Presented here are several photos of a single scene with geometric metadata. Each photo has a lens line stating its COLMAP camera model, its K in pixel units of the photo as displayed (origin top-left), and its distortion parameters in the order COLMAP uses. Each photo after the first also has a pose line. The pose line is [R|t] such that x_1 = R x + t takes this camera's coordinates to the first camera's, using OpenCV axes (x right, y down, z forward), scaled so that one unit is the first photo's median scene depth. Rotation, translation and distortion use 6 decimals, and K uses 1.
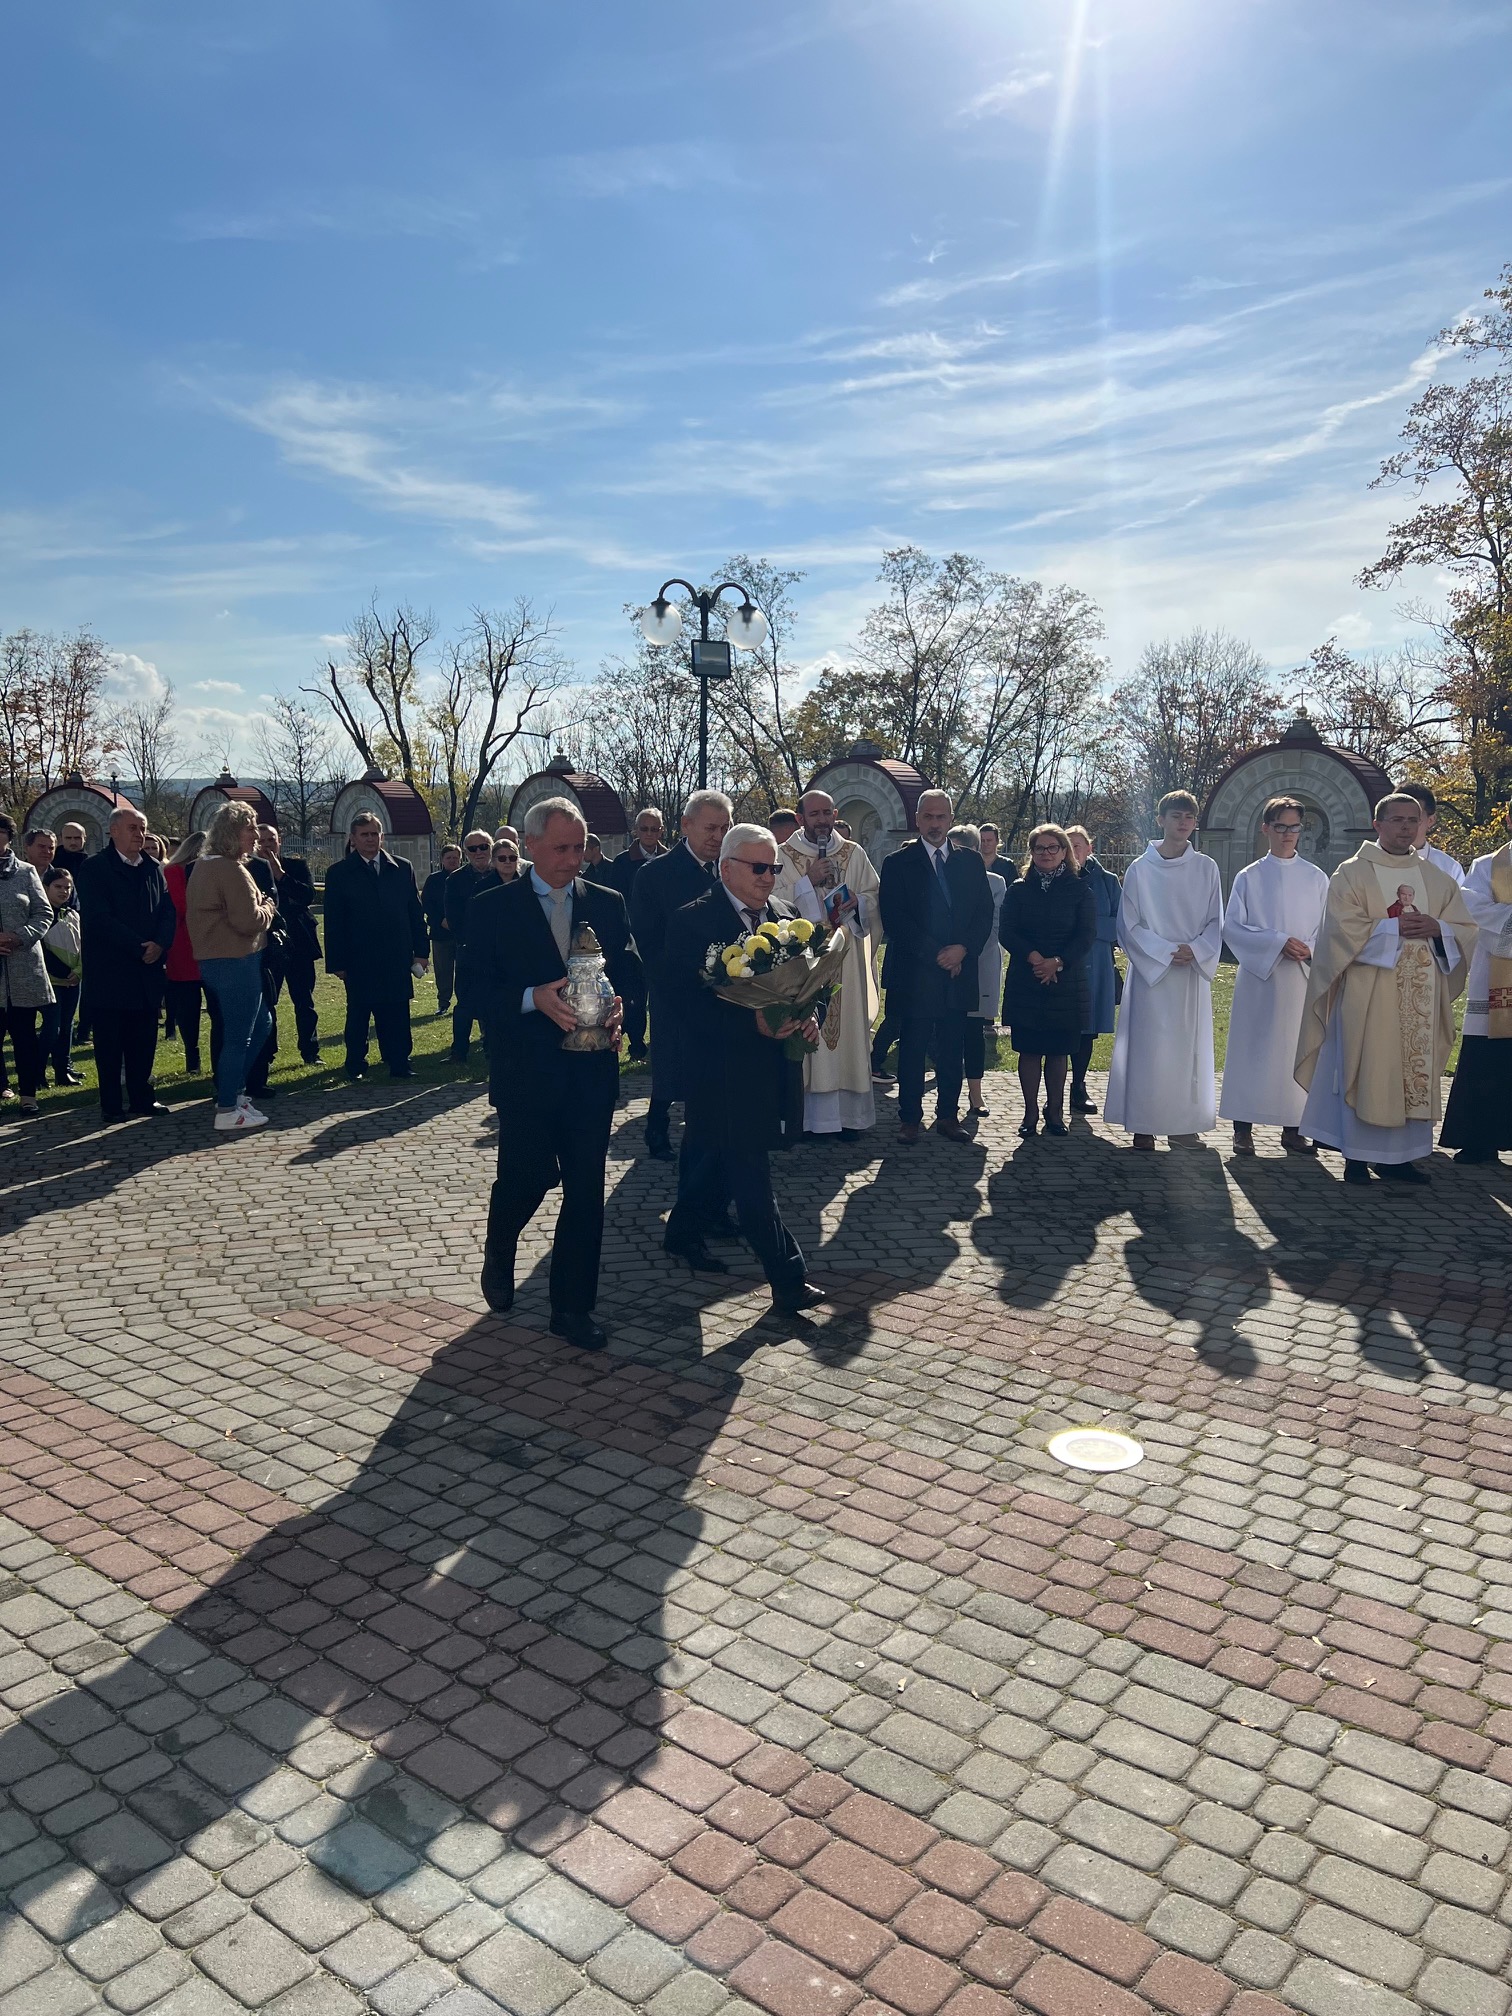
lens RADIAL K [[1514.9, 0, 766.7], [0, 1514.9, 1006.5], [0, 0, 1]] dist [0.058335, -0.064708]
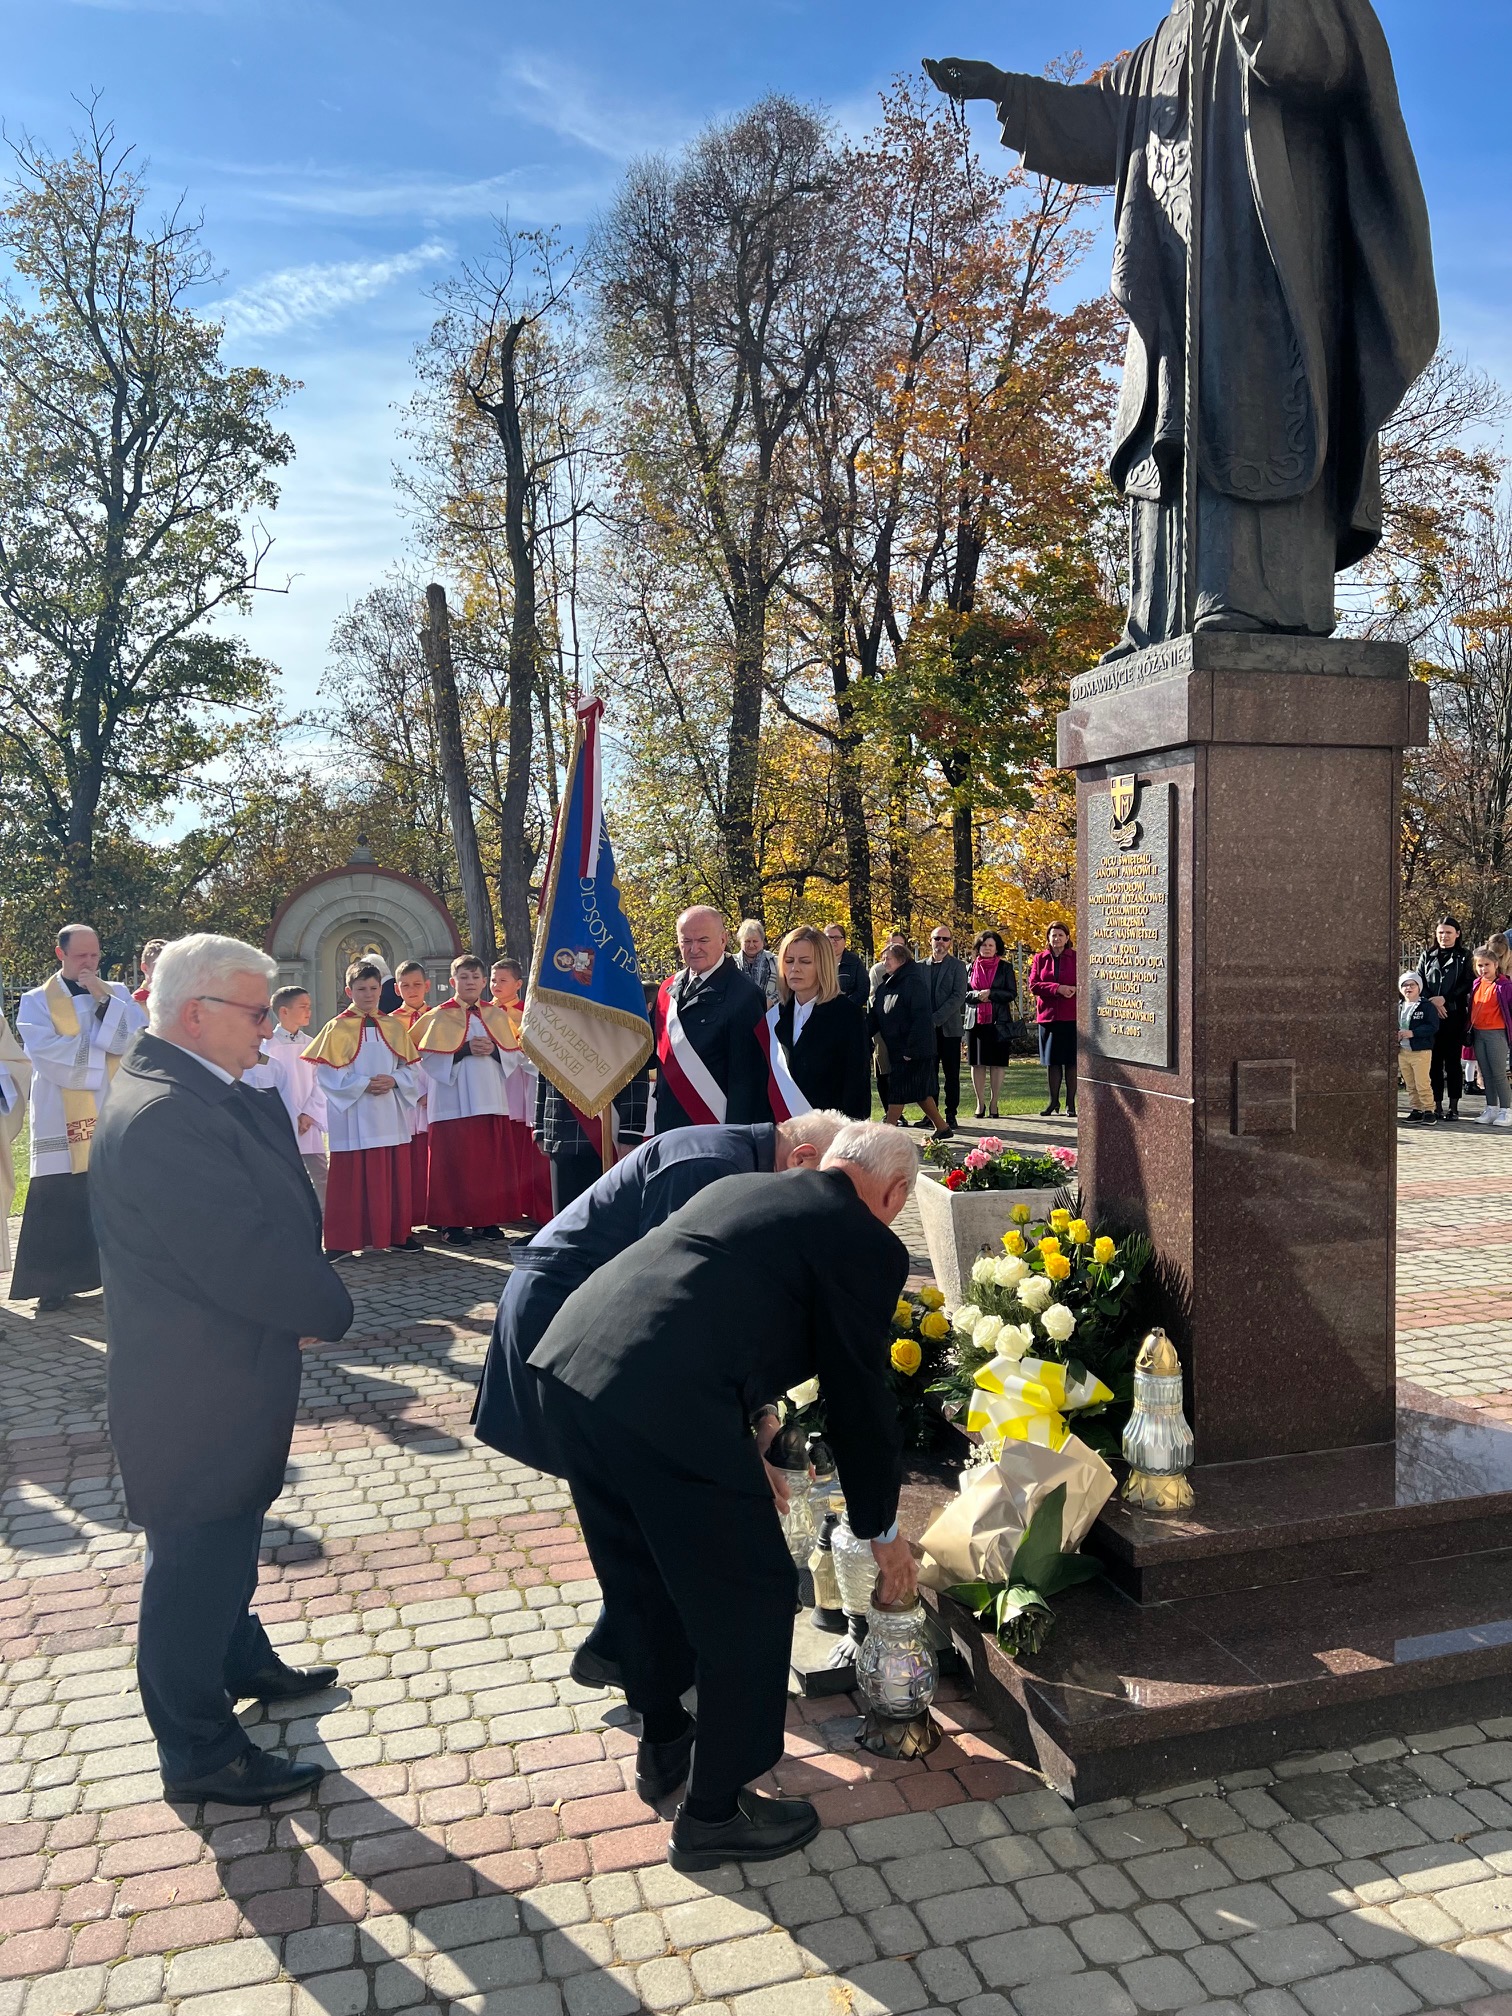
lens RADIAL K [[1514.9, 0, 772.5], [0, 1514.9, 1000.8], [0, 0, 1]] dist [0.058335, -0.064708]
pose [[0.575098, -0.052232, 0.816415, -0.076909], [0.123995, 0.991995, -0.023879, -0.013514], [-0.808633, 0.114964, 0.576972, 0.079419]]
